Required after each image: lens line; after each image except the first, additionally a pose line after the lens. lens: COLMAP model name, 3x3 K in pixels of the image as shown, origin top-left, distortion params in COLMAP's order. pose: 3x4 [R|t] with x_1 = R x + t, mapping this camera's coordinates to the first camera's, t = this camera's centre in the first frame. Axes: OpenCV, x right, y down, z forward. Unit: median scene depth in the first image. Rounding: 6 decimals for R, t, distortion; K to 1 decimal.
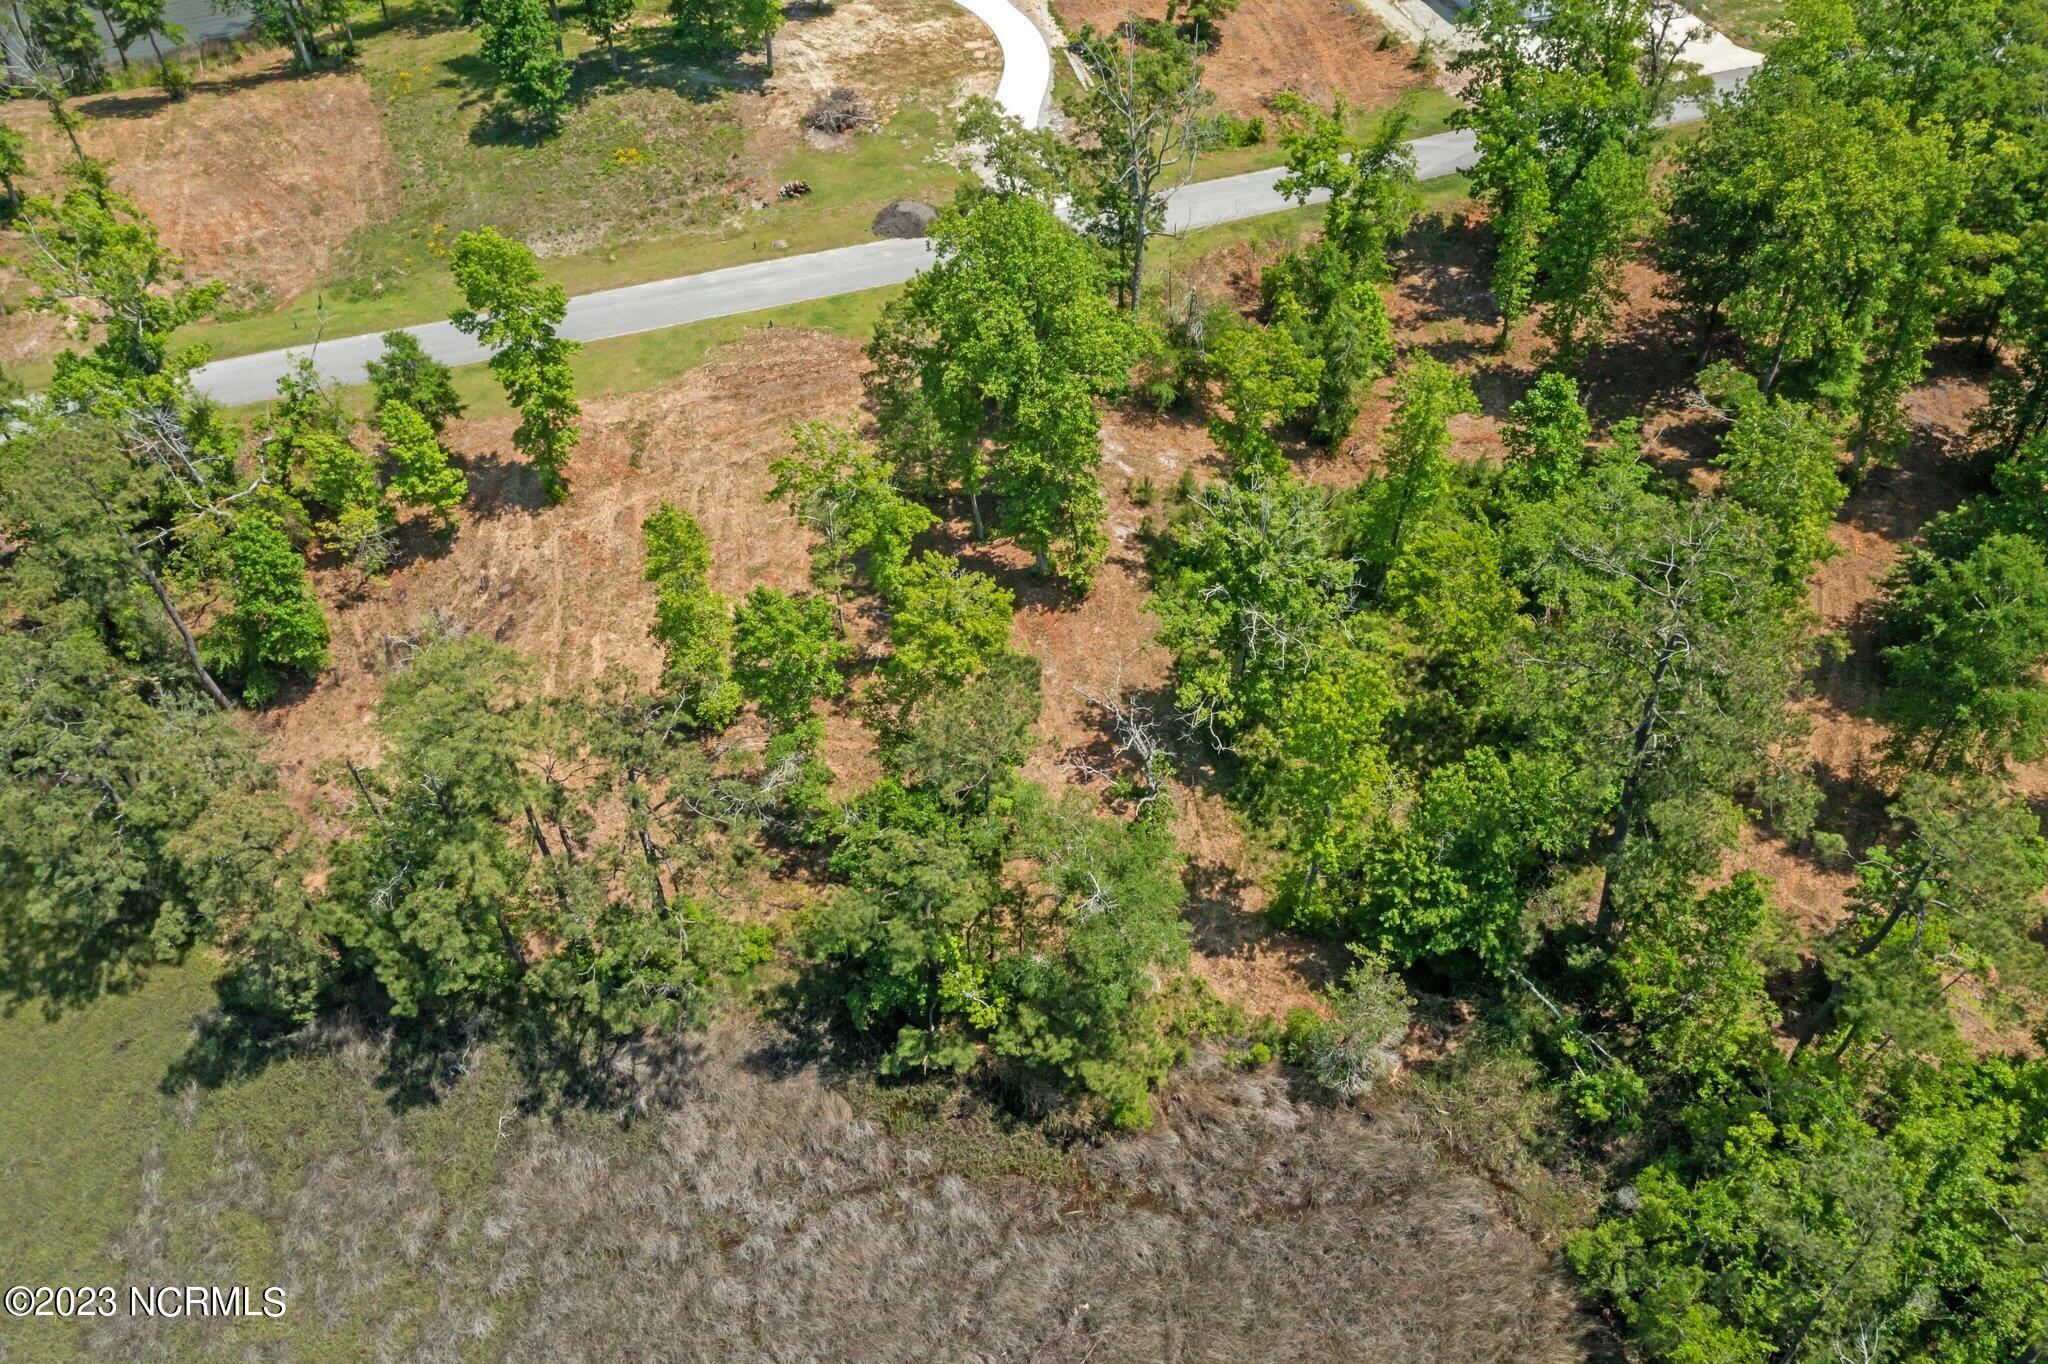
lens RADIAL K [[1638.7, 0, 1013.3], [0, 1638.7, 677.1], [0, 0, 1]] dist [-0.010430, 0.014539]
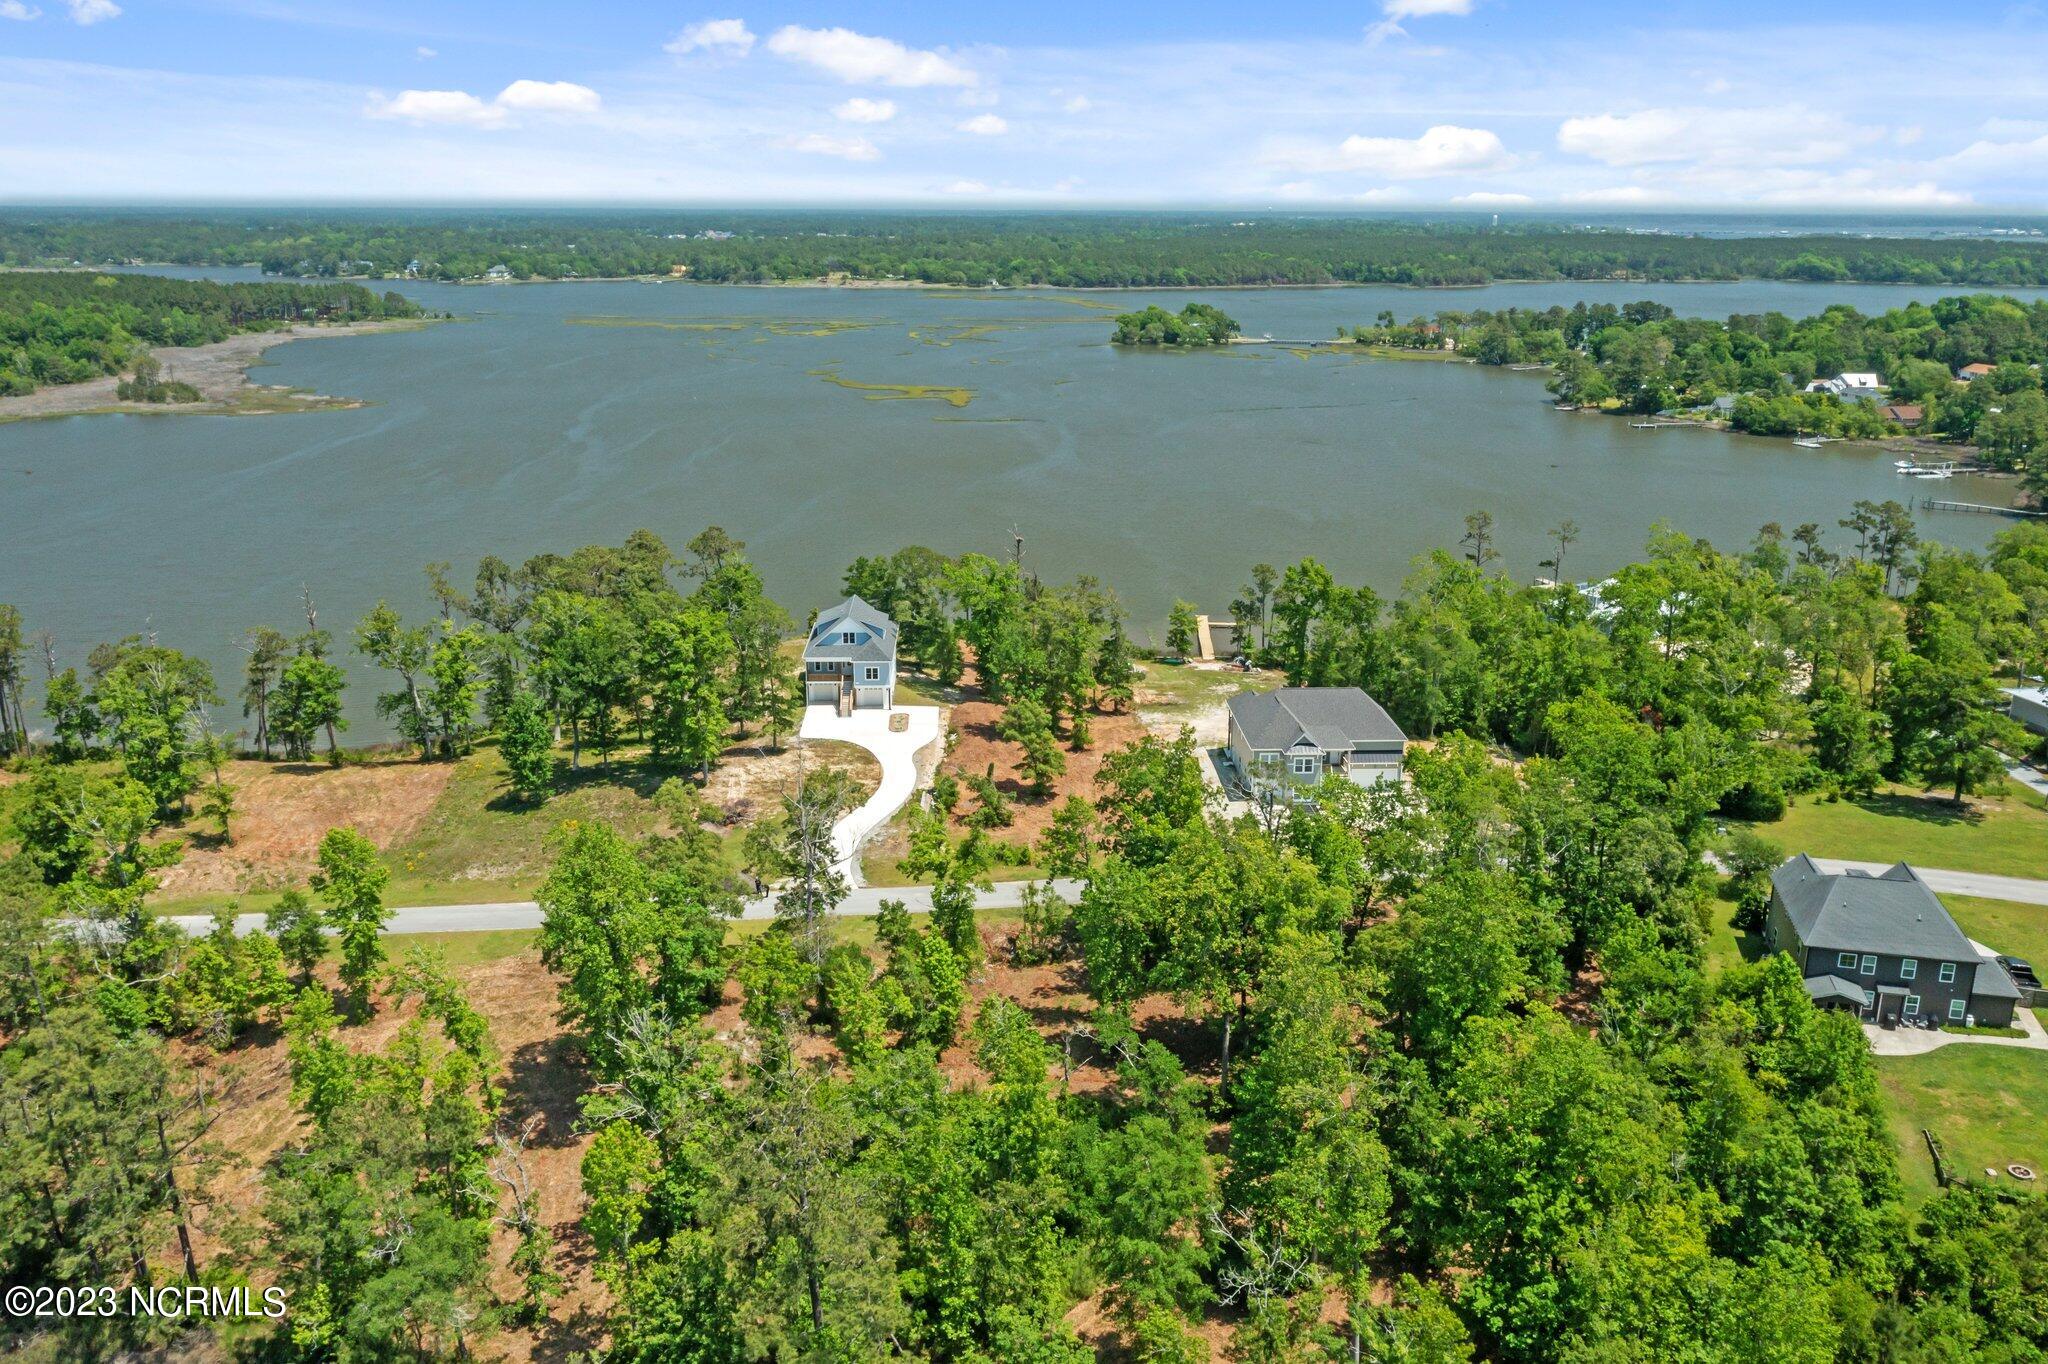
lens RADIAL K [[1644.8, 0, 1031.4], [0, 1644.8, 681.9], [0, 0, 1]] dist [-0.004167, -0.000159]
pose [[0.963400, 0.069400, -0.258930, 0.614179], [-0.181670, 0.879296, -0.440266, 0.149953], [0.197121, 0.471192, 0.859722, -0.234009]]
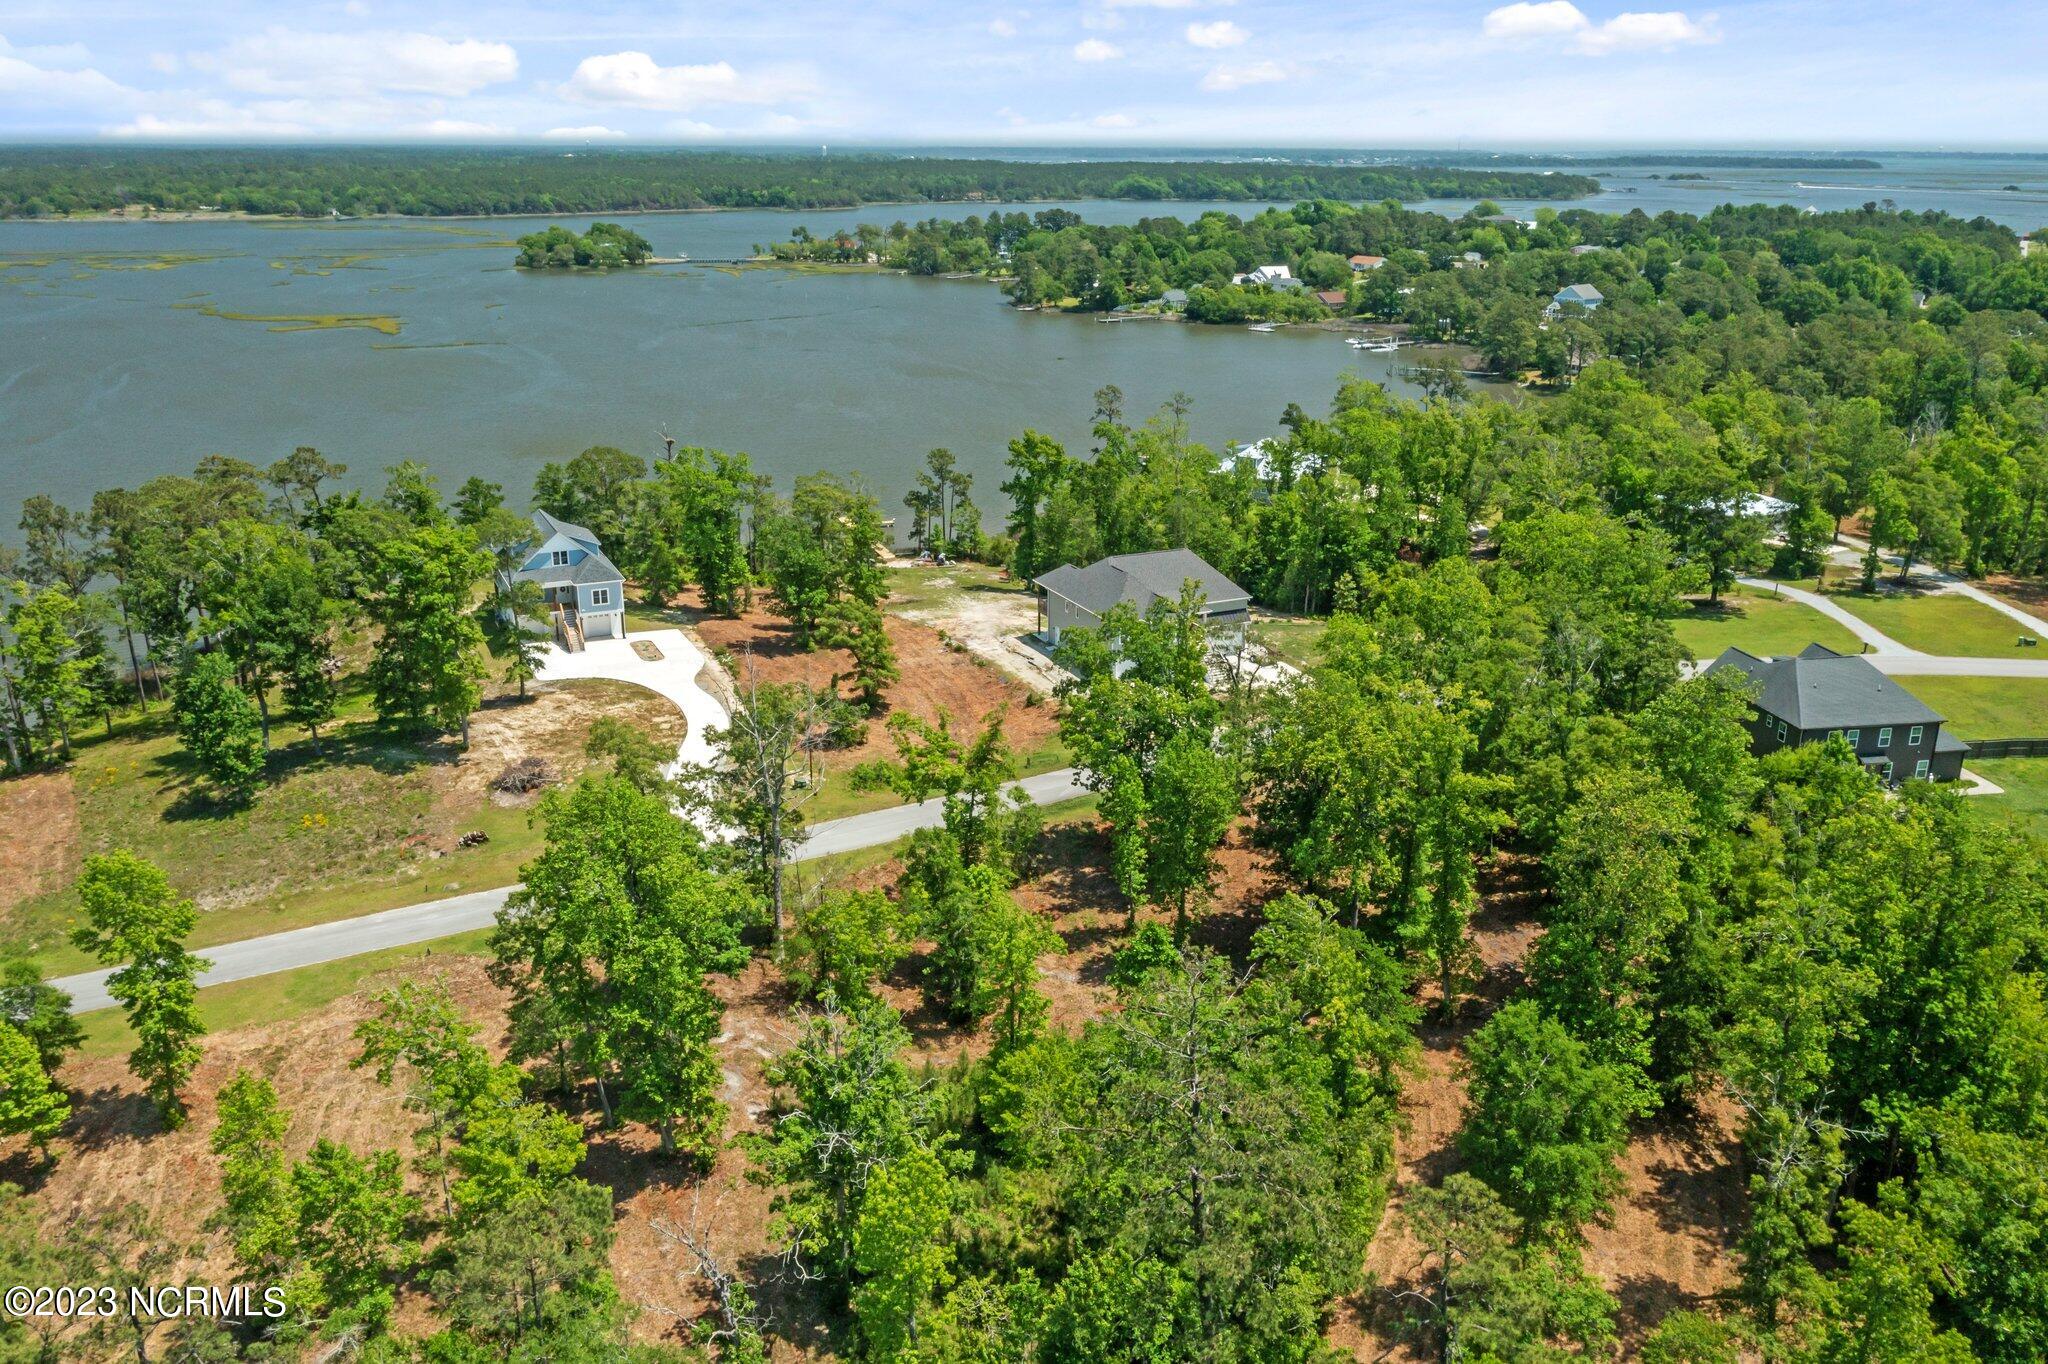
lens RADIAL K [[1638.2, 0, 1023.5], [0, 1638.2, 677.3], [0, 0, 1]] dist [-0.008273, 0.012511]
pose [[0.991632, -0.045679, 0.120743, 0.116229], [0.093575, 0.898667, -0.428534, 0.114769], [-0.088932, 0.436247, 0.895422, -0.032435]]
